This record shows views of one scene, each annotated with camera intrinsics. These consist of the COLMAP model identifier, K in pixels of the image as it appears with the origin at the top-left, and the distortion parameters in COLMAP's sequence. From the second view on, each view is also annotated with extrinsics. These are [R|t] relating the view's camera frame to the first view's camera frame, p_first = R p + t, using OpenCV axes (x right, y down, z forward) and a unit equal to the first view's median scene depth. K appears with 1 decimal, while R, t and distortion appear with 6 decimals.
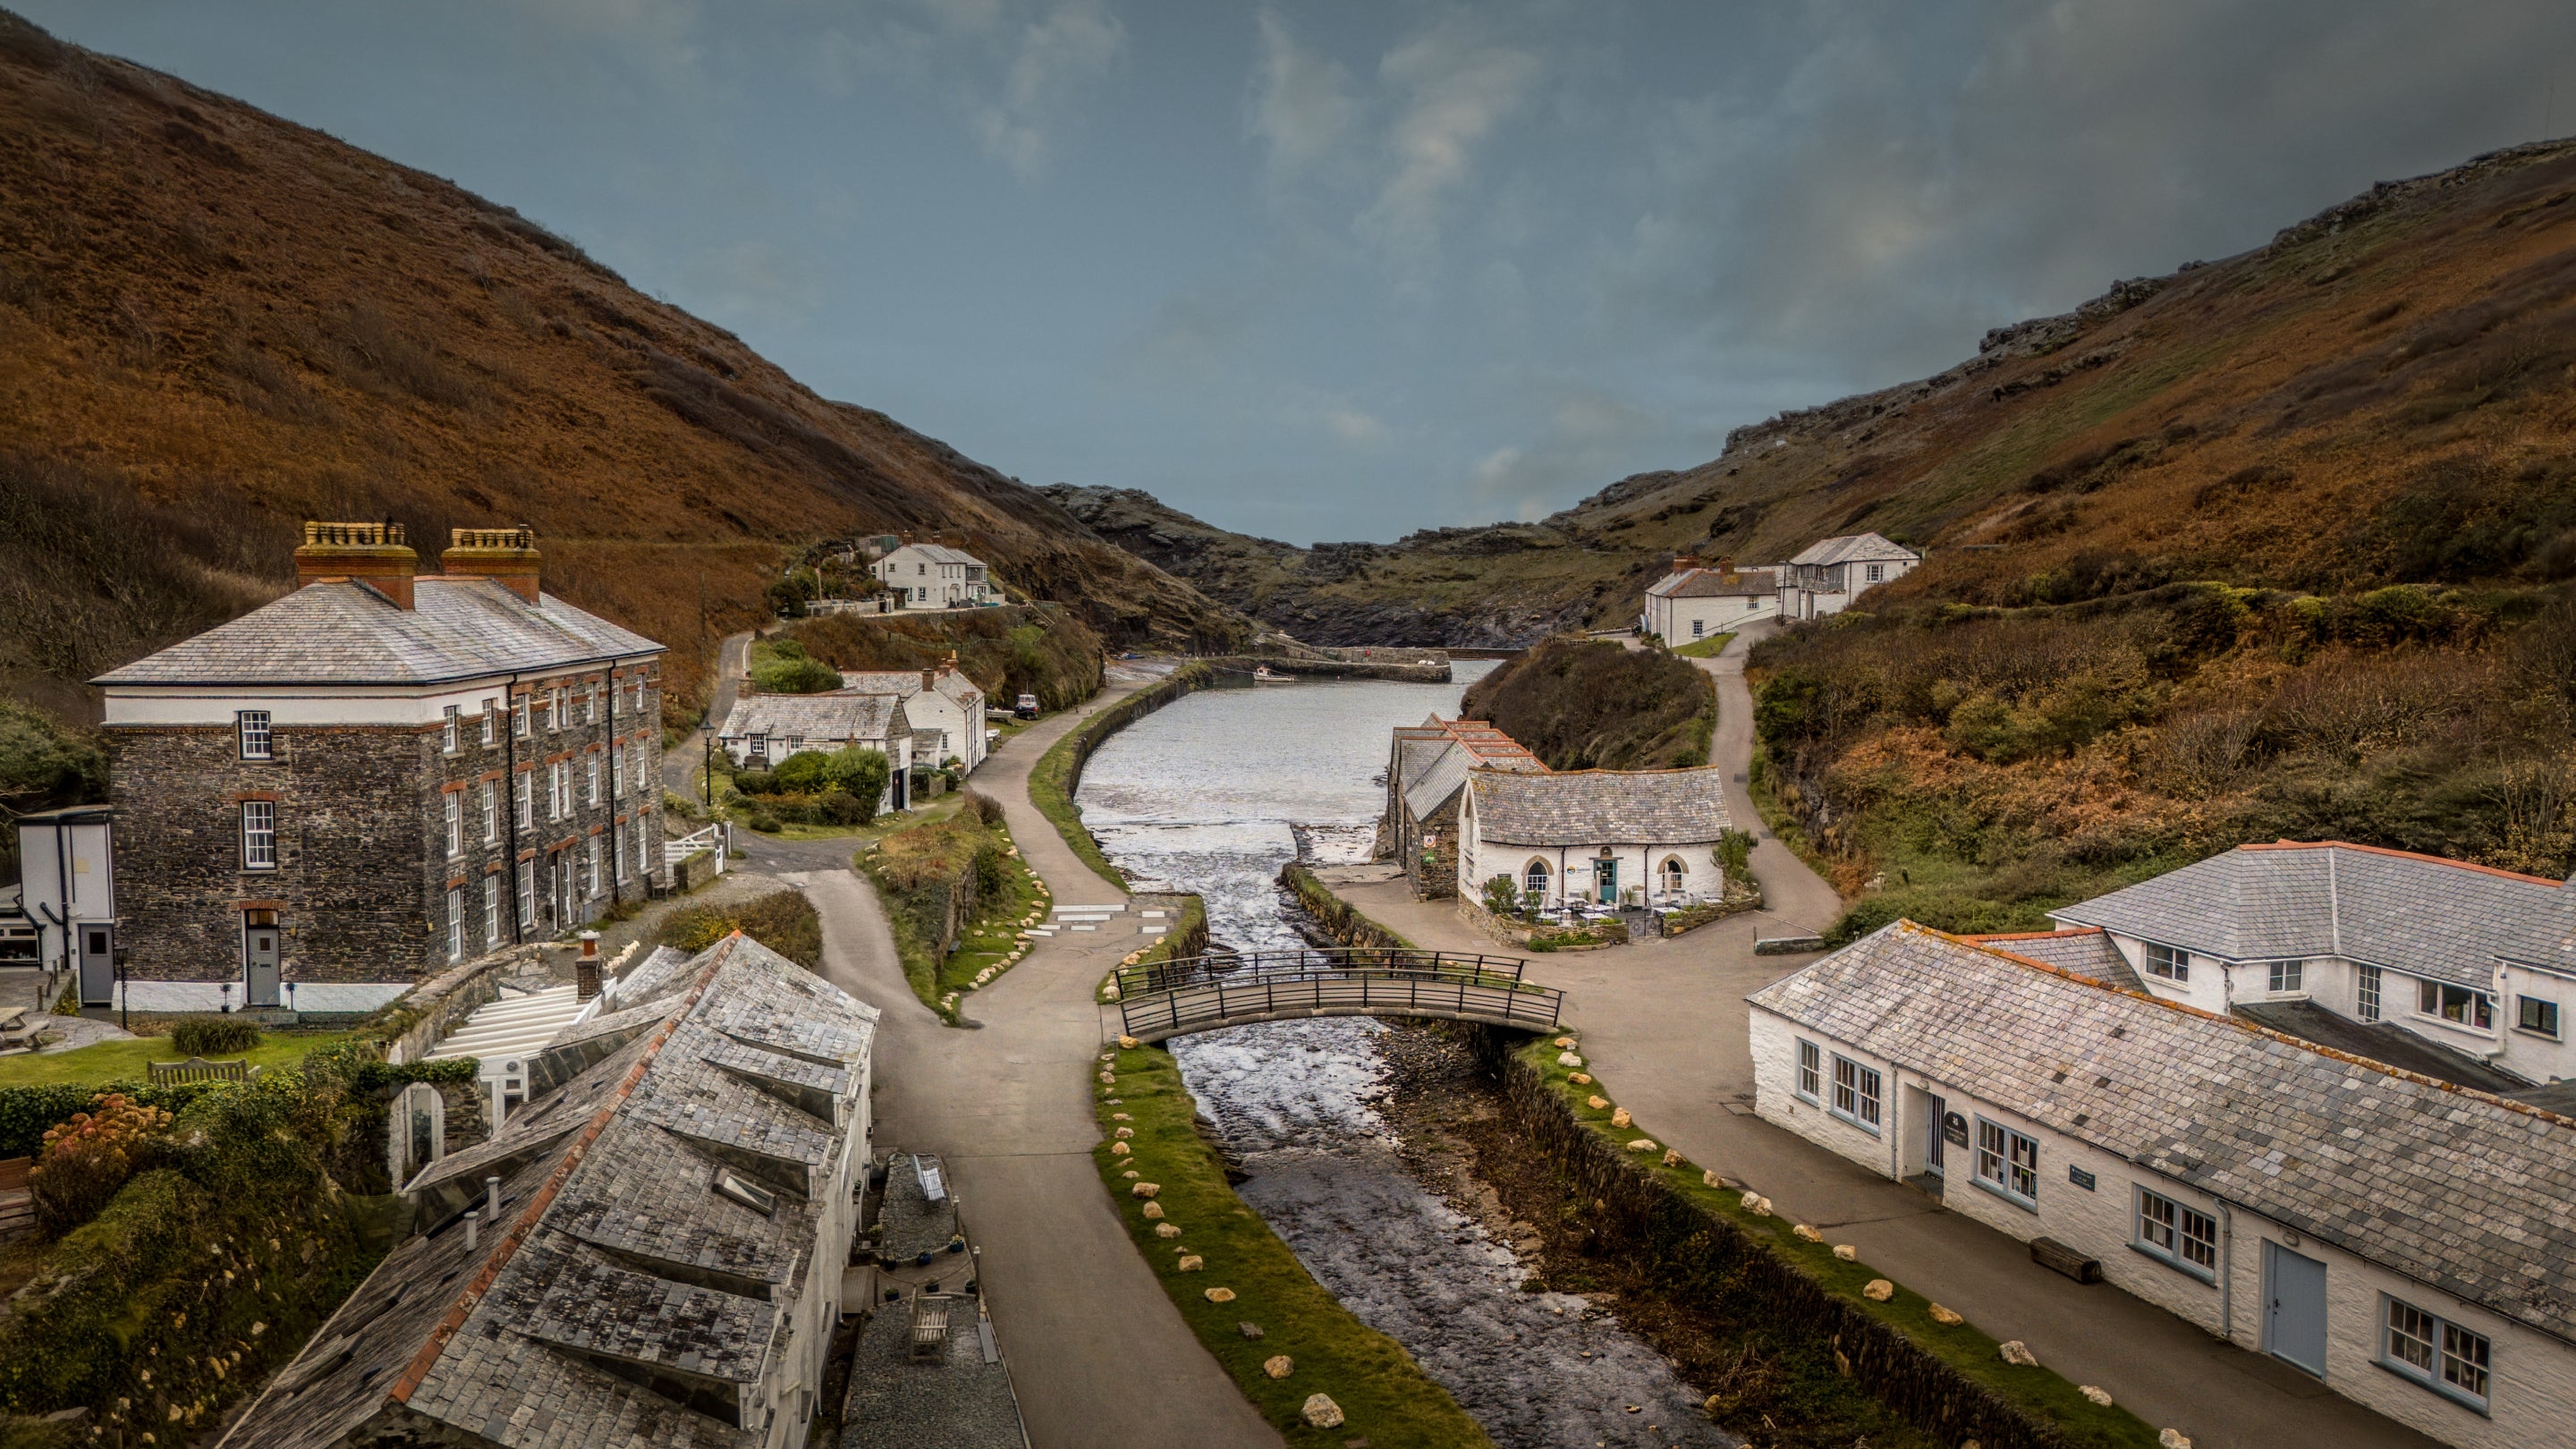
lens RADIAL K [[1893.9, 0, 1288.0], [0, 1893.9, 724.5], [0, 0, 1]] dist [0.117878, -0.096186]
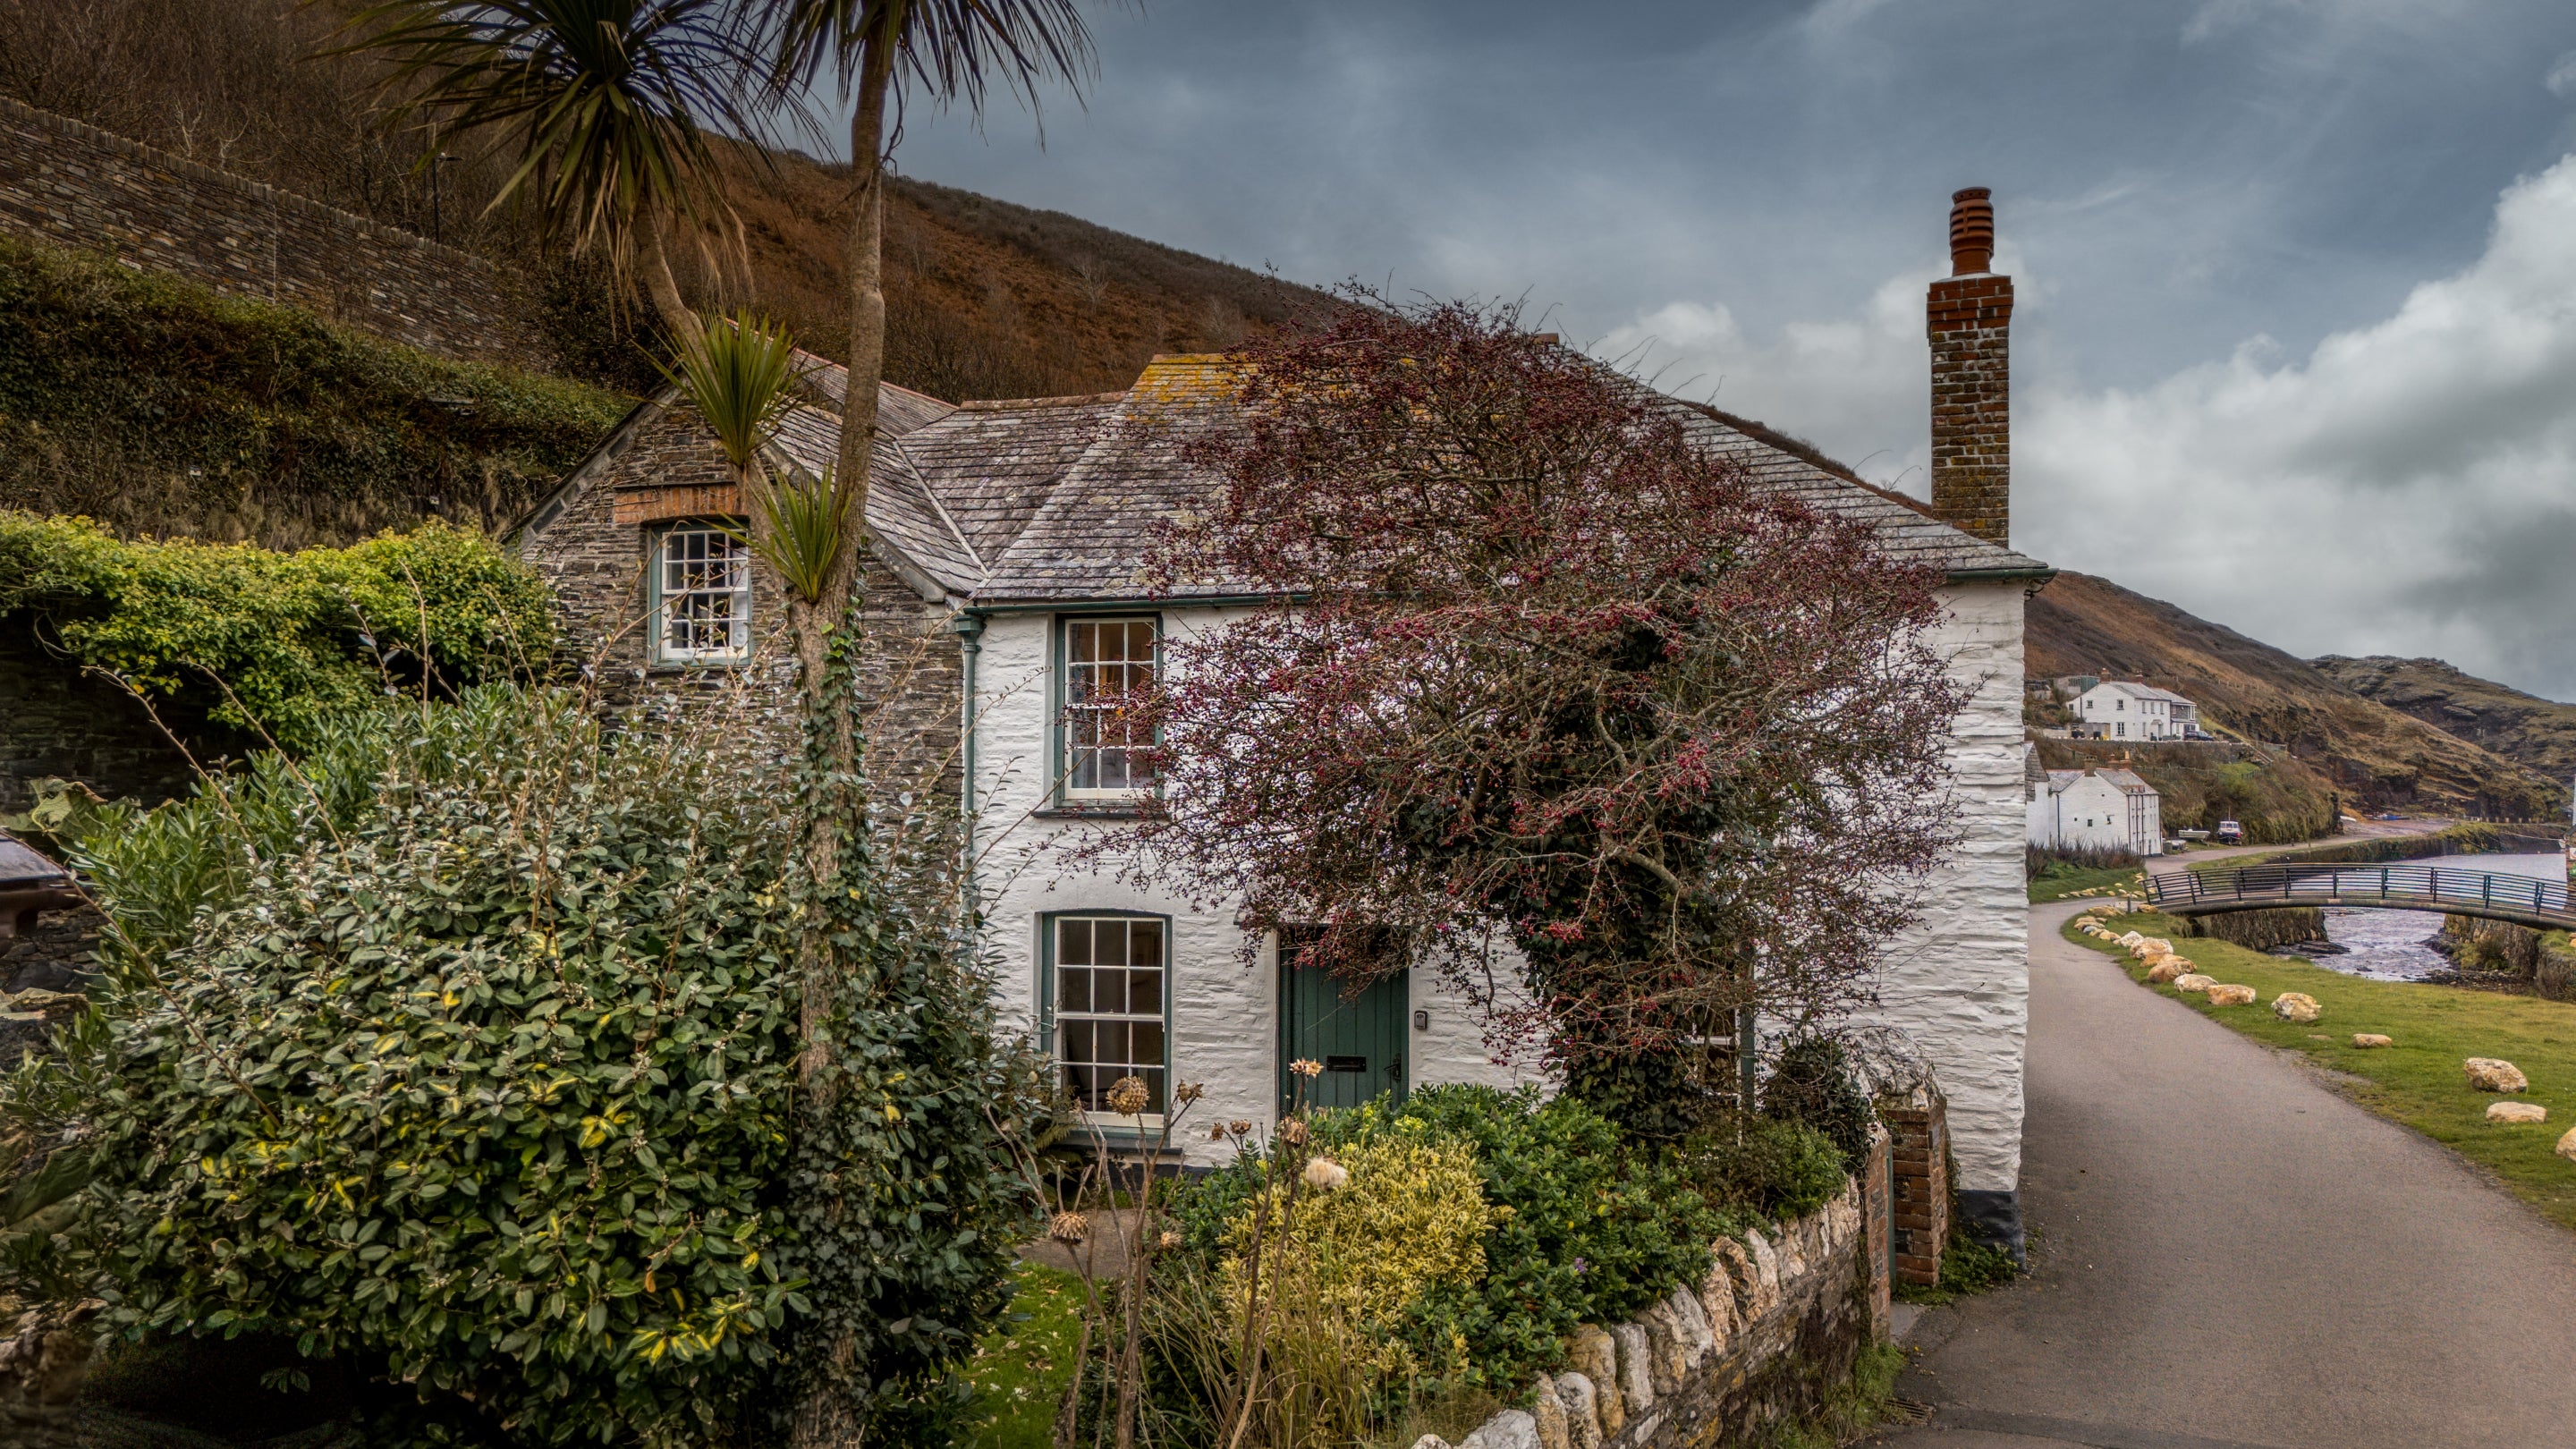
lens RADIAL K [[1893.9, 0, 1288.0], [0, 1893.9, 724.5], [0, 0, 1]] dist [0.092702, -0.054031]
pose [[0.808897, -0.019785, -0.587618, 0.048129], [-0.046912, 0.994075, -0.098047, 0.046714], [0.586076, 0.106876, 0.803176, -0.083291]]
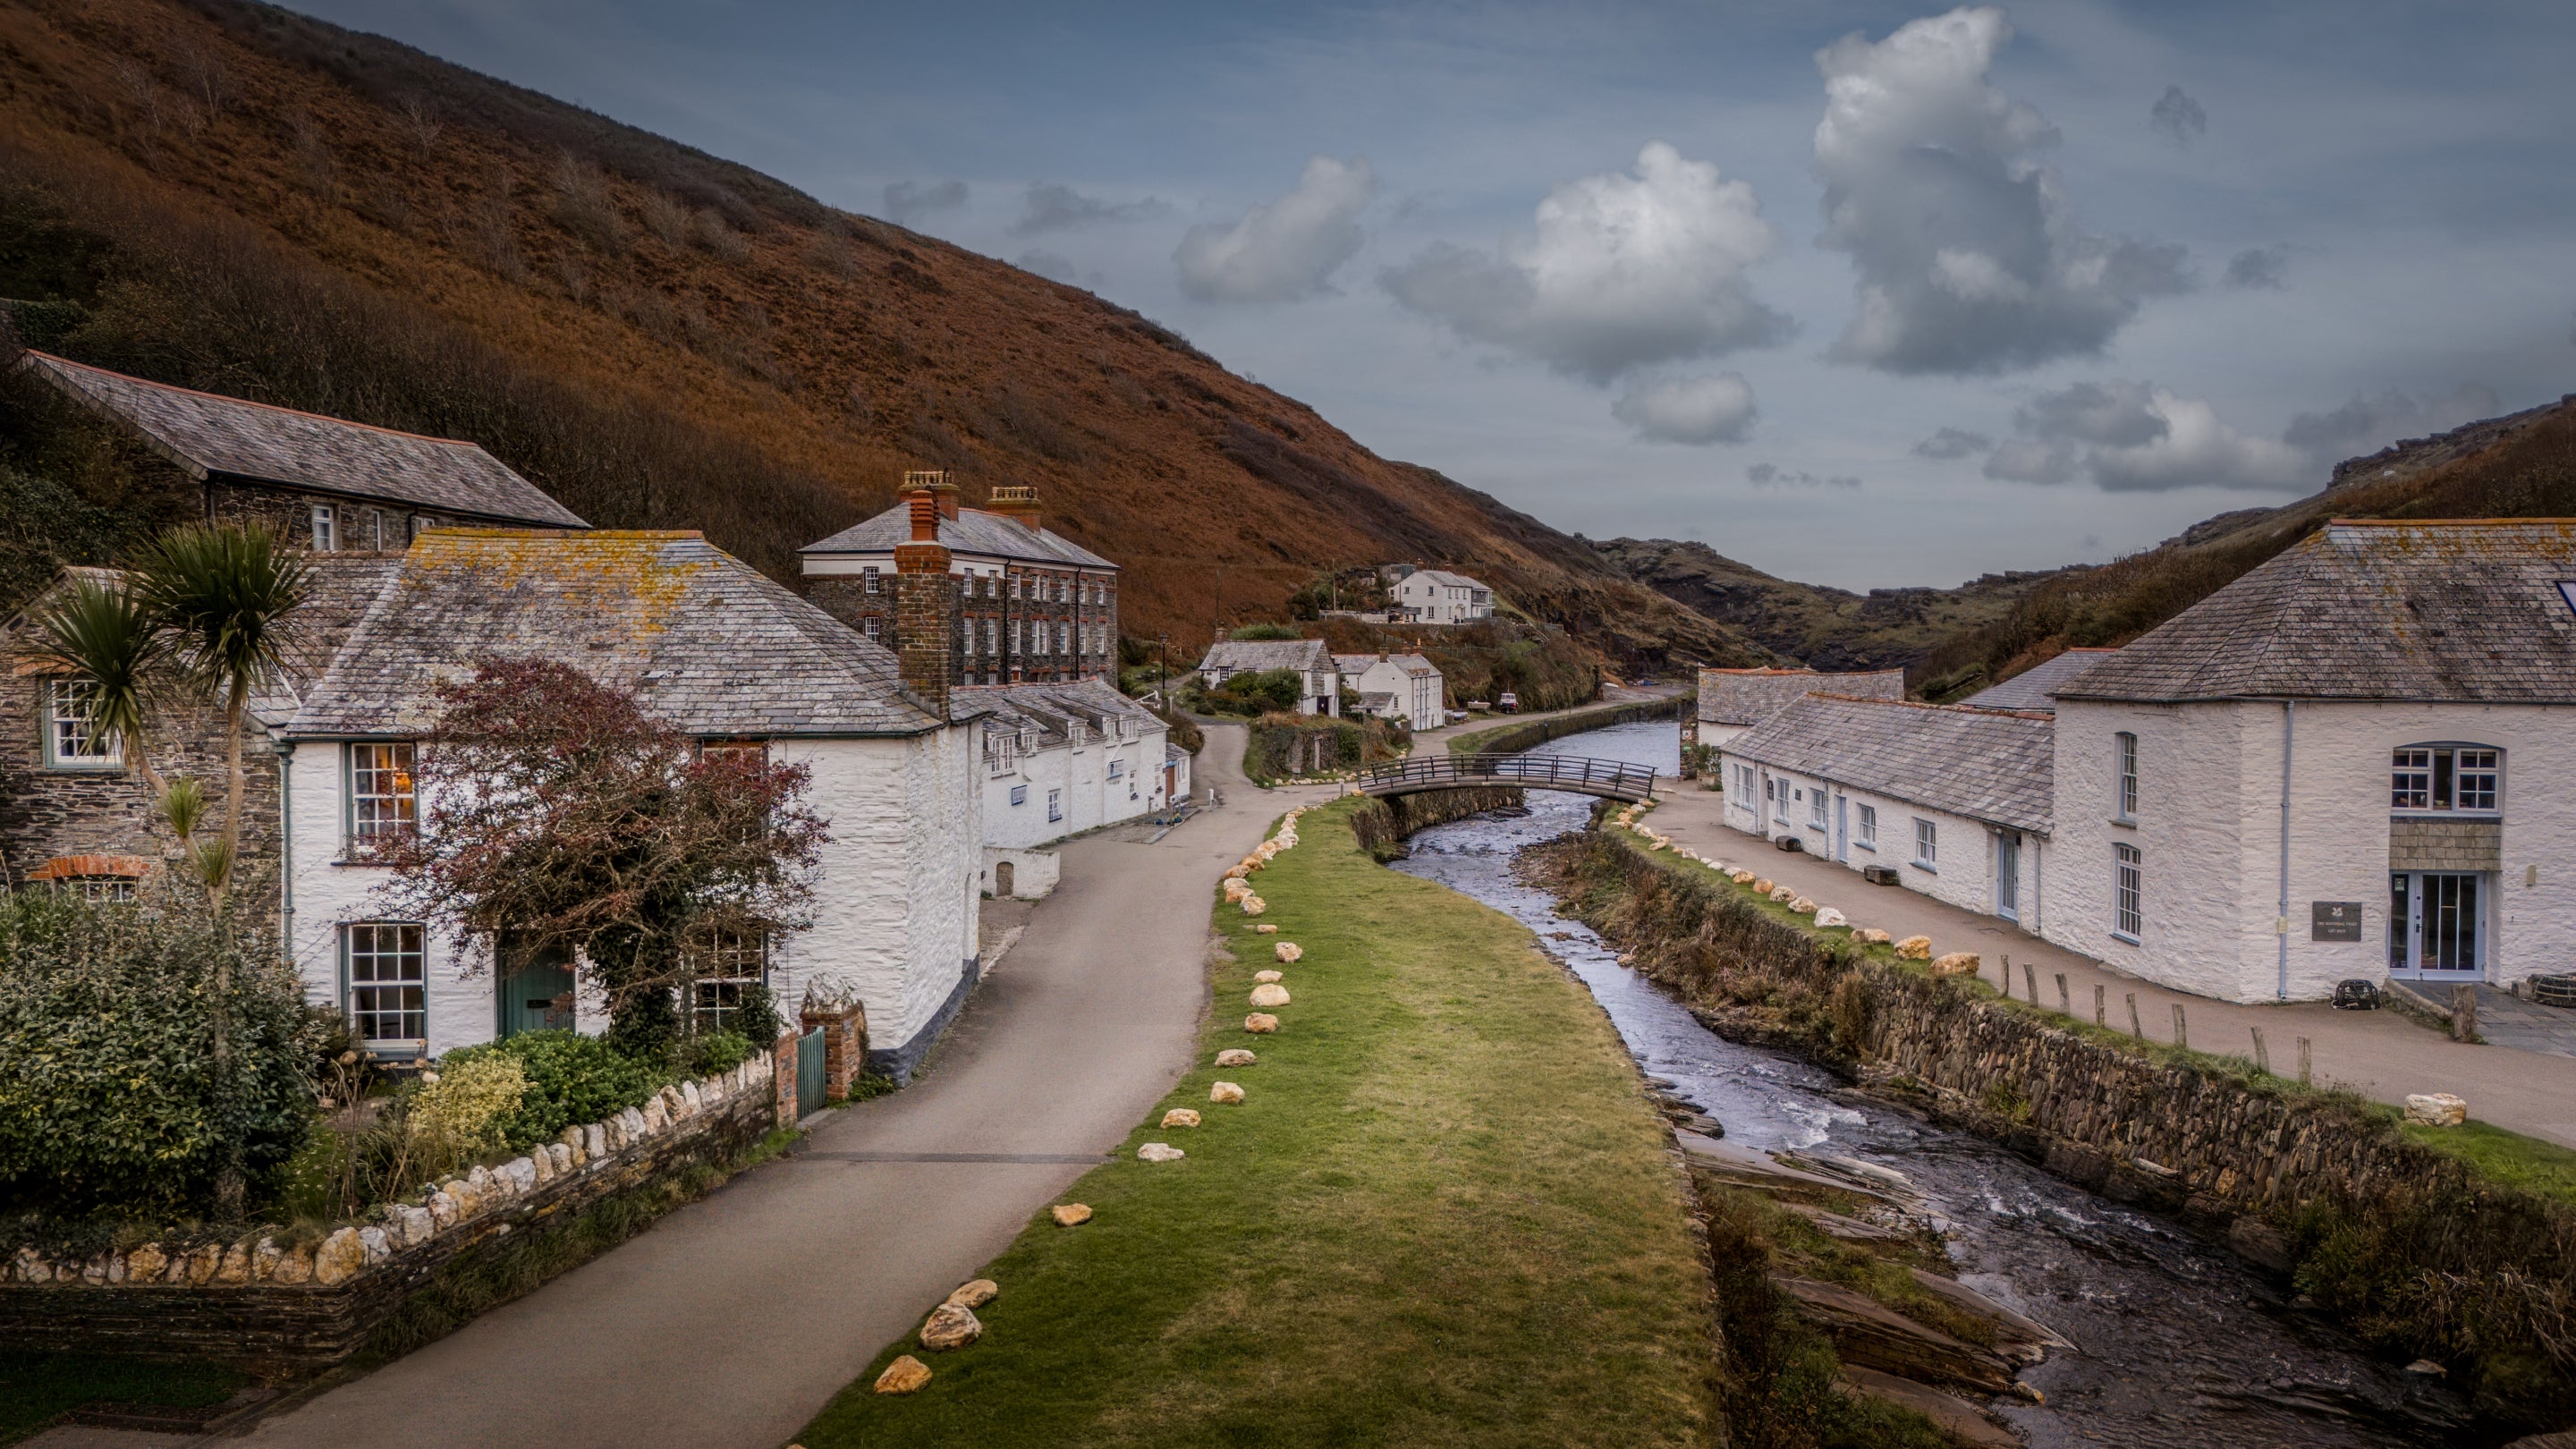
lens RADIAL K [[1893.9, 0, 1288.0], [0, 1893.9, 724.5], [0, 0, 1]] dist [0.092702, -0.054031]
pose [[0.949193, 0.012235, -0.314456, 0.082950], [-0.024438, 0.999092, -0.034892, 0.039406], [0.313744, 0.040804, 0.948630, -0.117484]]
